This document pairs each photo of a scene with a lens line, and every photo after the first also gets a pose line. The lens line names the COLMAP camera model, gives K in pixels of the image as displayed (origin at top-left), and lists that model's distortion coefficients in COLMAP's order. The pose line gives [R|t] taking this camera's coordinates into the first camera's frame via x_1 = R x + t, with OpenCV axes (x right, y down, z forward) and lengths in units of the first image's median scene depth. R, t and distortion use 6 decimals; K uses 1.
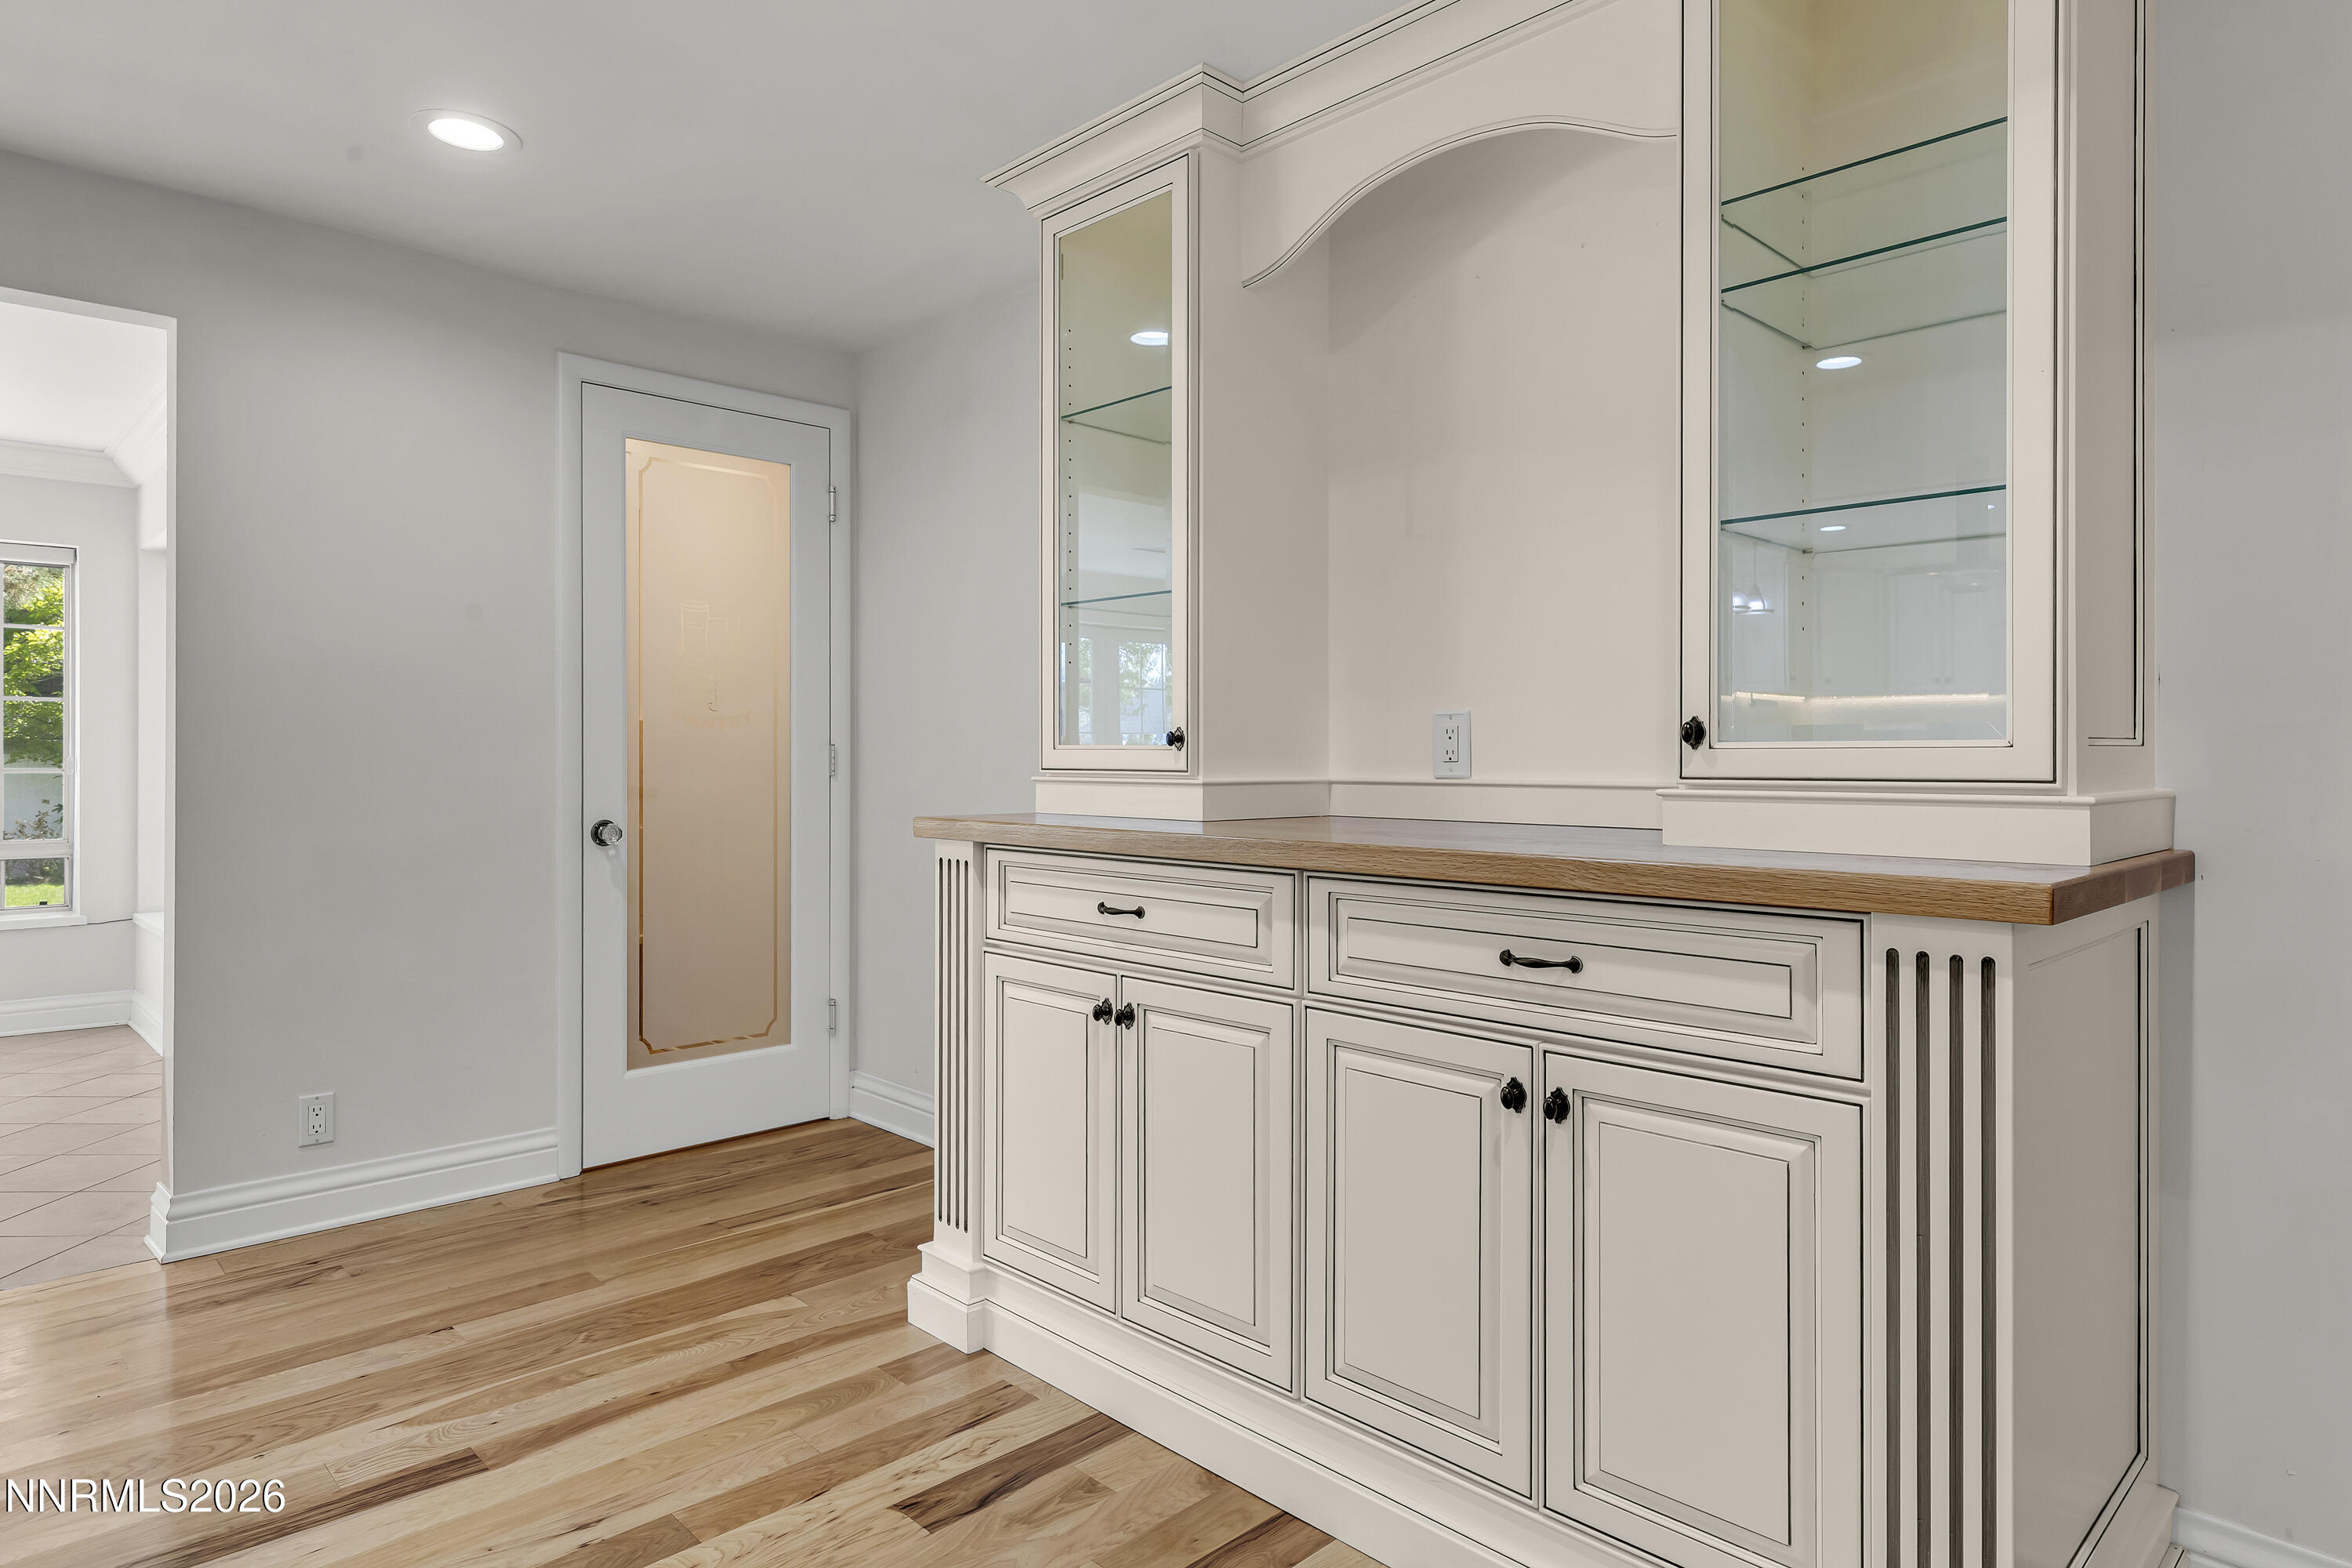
lens RADIAL K [[1339.4, 0, 1181.4], [0, 1339.4, 753.0], [0, 0, 1]] dist [0.002478, 0.000372]
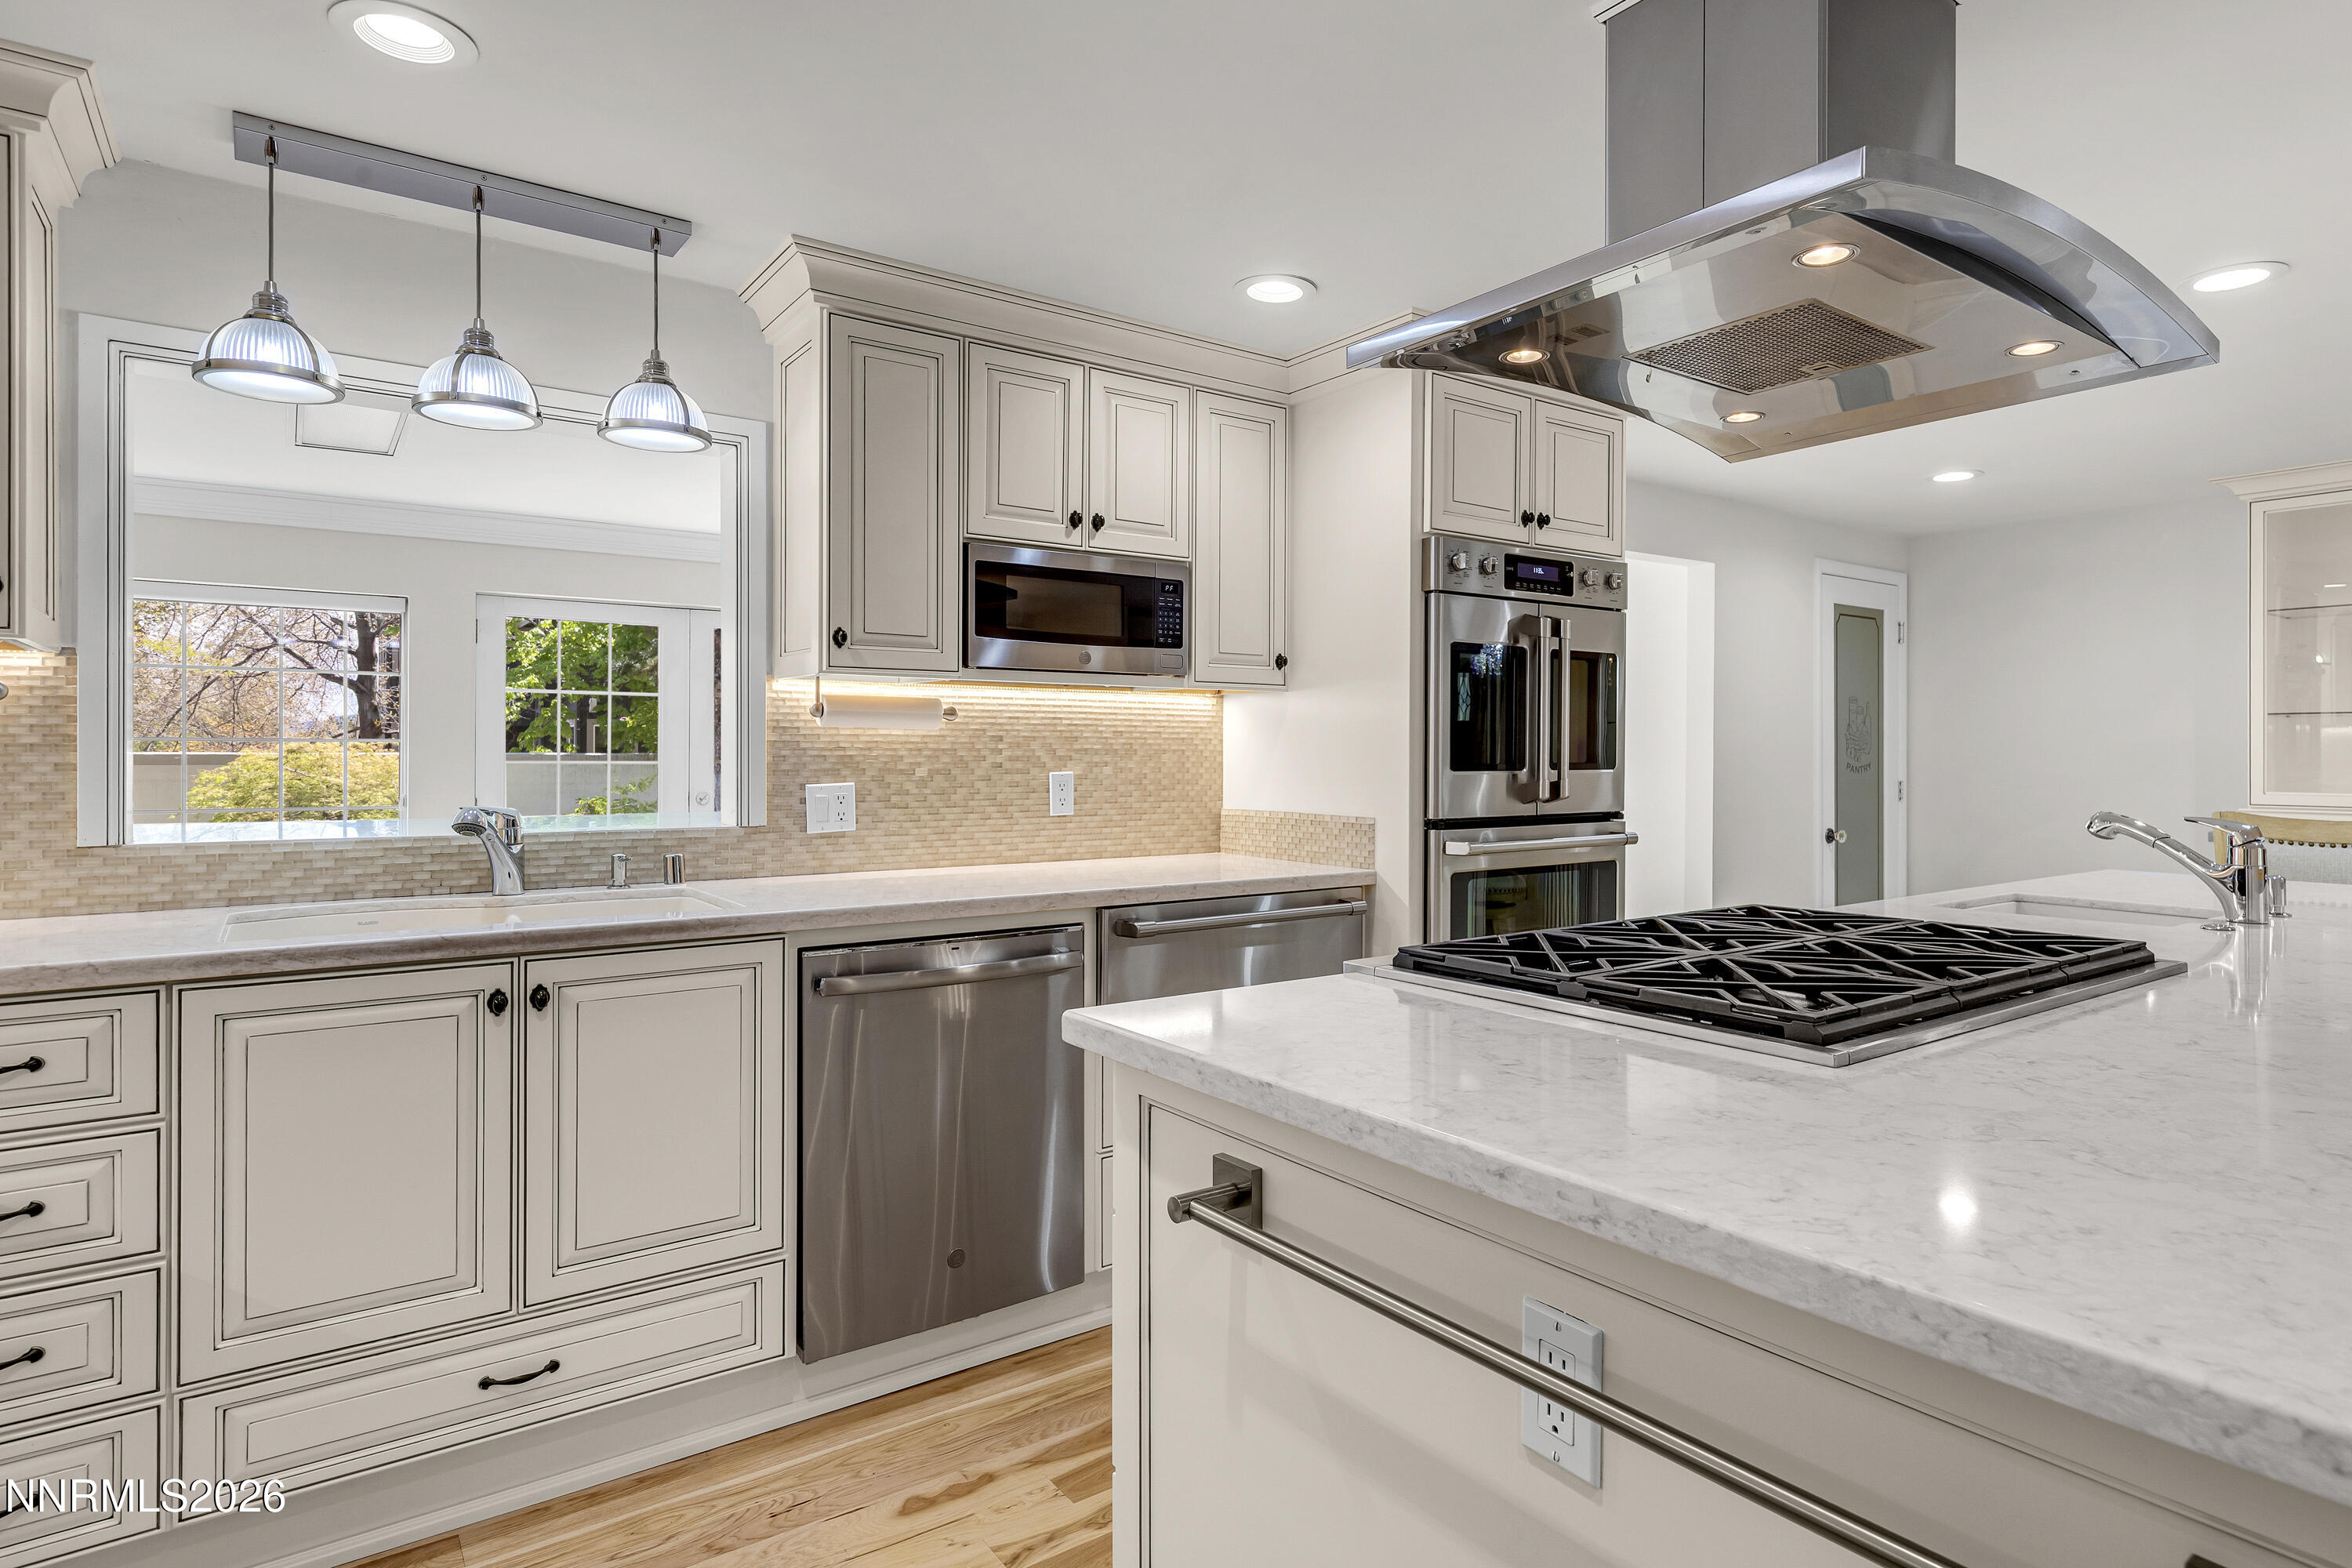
lens RADIAL K [[1254.1, 0, 1216.0], [0, 1254.1, 760.8], [0, 0, 1]] dist [0.001174, -0.000128]
pose [[0.989976, -0.000879, -0.141230, -1.436415], [0.001317, 0.999995, 0.003009, -0.065123], [0.141226, -0.003165, 0.989972, -1.012601]]
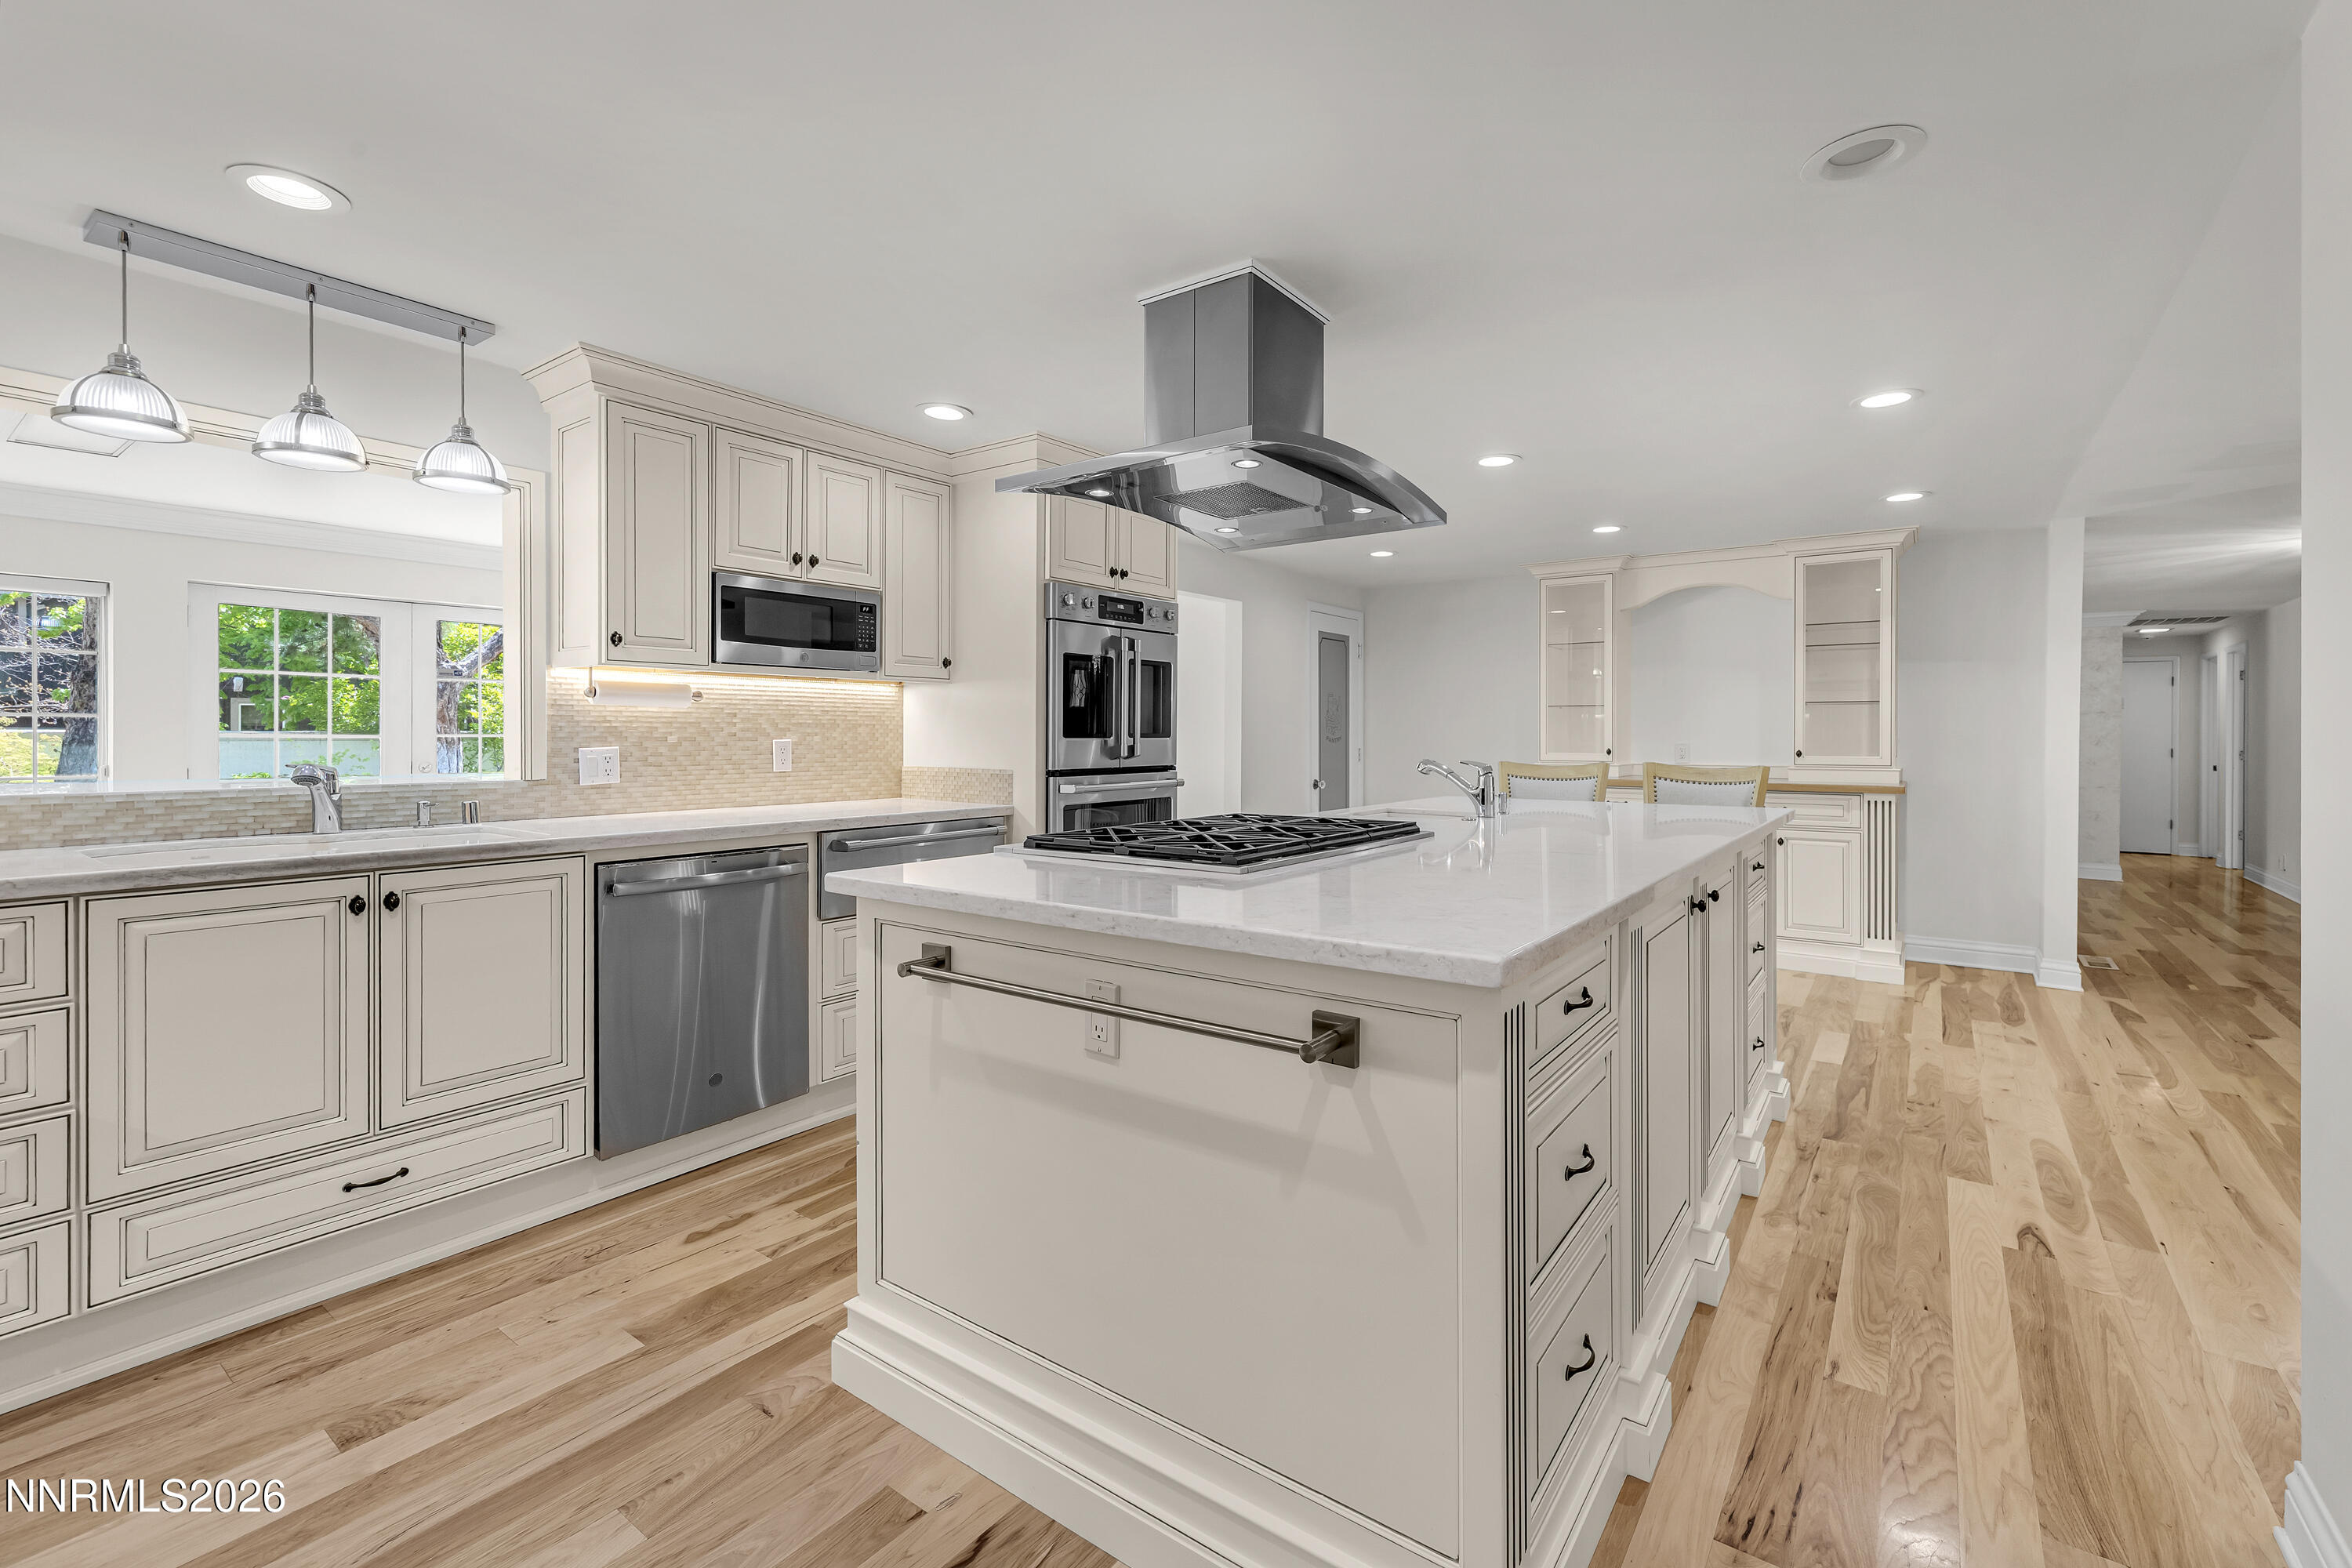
lens RADIAL K [[996.9, 0, 1195.8], [0, 996.9, 740.4], [0, 0, 1]] dist [0.000740, -0.000208]
pose [[0.986219, -0.001949, 0.165432, -1.432990], [0.001159, 0.999987, 0.004874, -0.054378], [-0.165439, -0.004615, 0.986209, -1.254590]]
